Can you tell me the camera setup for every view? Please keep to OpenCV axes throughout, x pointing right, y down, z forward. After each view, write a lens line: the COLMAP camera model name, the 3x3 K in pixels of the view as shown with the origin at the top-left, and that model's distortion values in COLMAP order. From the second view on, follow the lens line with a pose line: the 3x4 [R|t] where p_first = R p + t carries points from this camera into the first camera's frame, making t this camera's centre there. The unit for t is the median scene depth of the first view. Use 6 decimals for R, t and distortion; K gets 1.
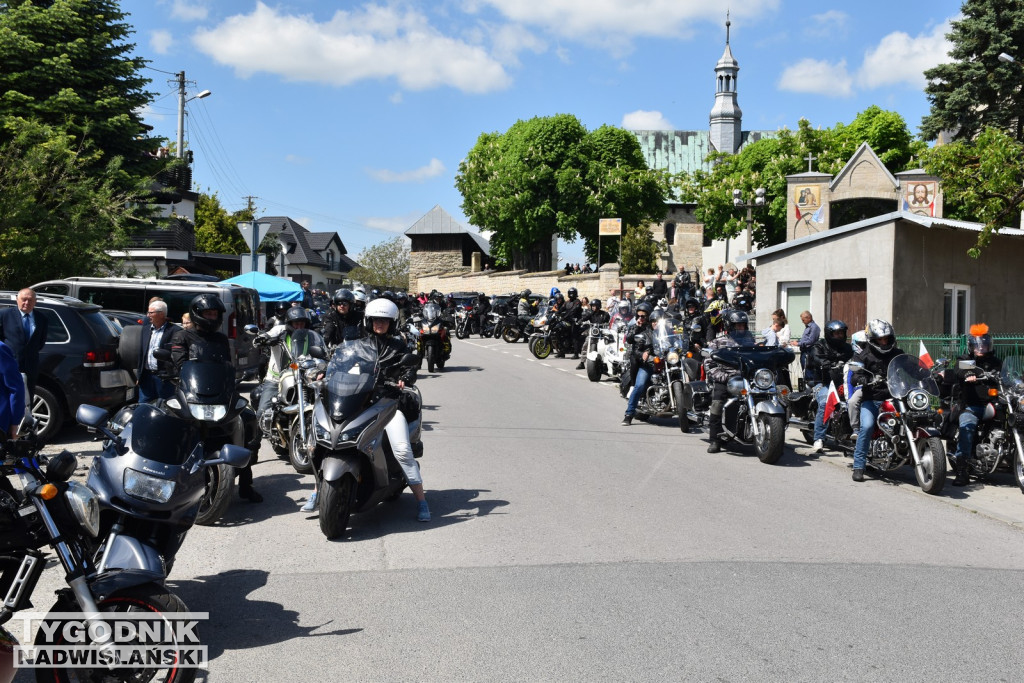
lens RADIAL K [[1277.8, 0, 510.7], [0, 1277.8, 356.4], [0, 0, 1]] dist [0.034915, 0.403418]
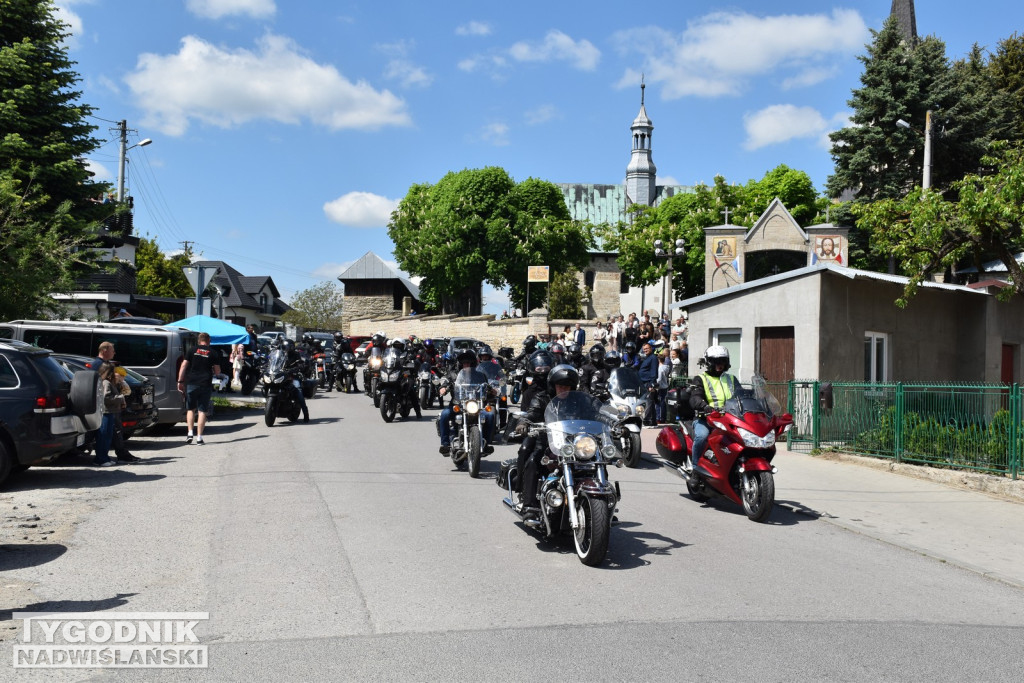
lens RADIAL K [[1211.1, 0, 512.6], [0, 1211.1, 355.5], [0, 0, 1]] dist [0.016928, 0.325057]
pose [[0.997834, 0.004733, 0.065605, -0.008260], [-0.002570, 0.999451, -0.033018, -0.001629], [-0.065725, 0.032778, 0.997299, 0.013083]]
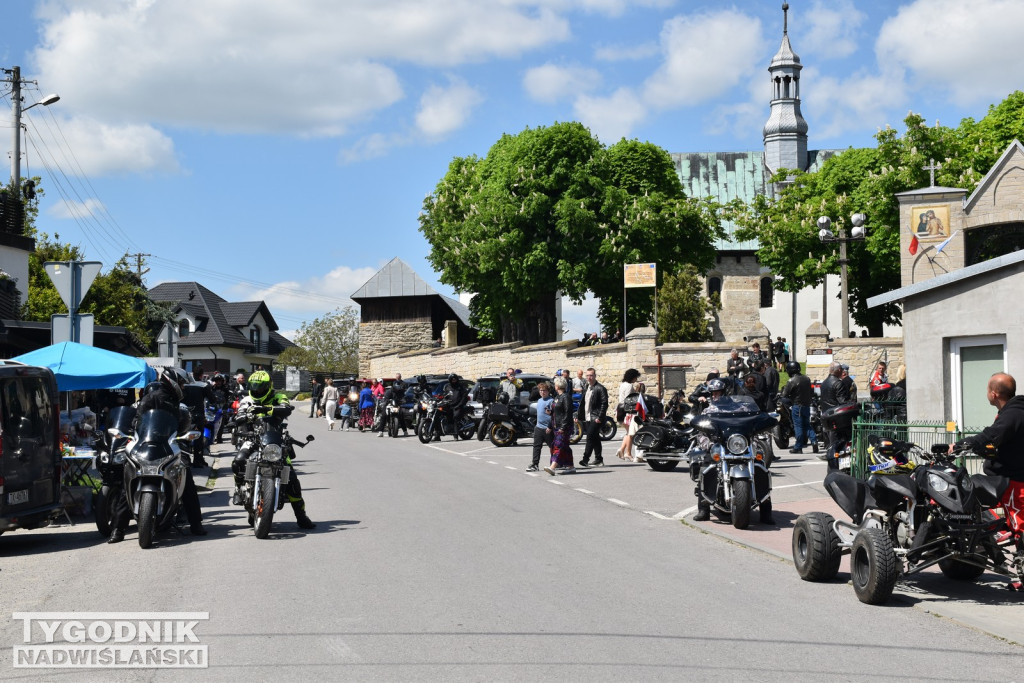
lens RADIAL K [[1635.5, 0, 512.0], [0, 1635.5, 341.5], [0, 0, 1]] dist [0.231082, 0.130300]
pose [[0.999690, -0.023781, 0.007400, 0.000980], [0.024257, 0.997056, -0.072742, -0.002472], [-0.005648, 0.072899, 0.997323, 0.116385]]
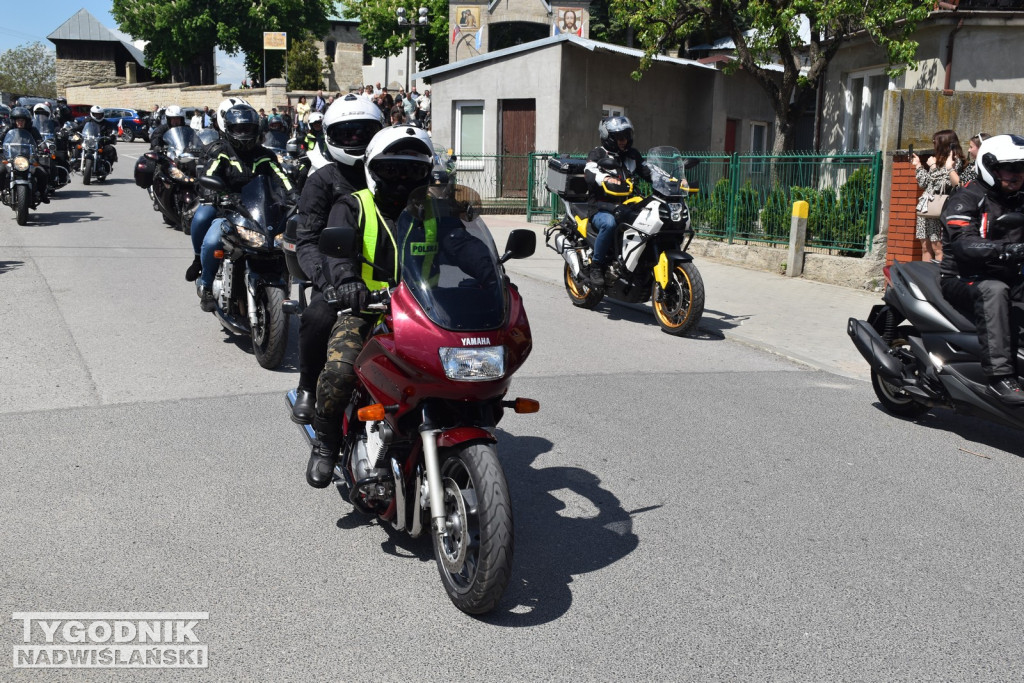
lens RADIAL K [[1208.9, 0, 513.5], [0, 1208.9, 355.5], [0, 0, 1]] dist [0.017260, 0.315717]
pose [[0.962501, -0.037462, 0.268680, -0.006886], [-0.002842, 0.988973, 0.148071, 0.000337], [-0.271264, -0.143282, 0.951780, 0.014972]]
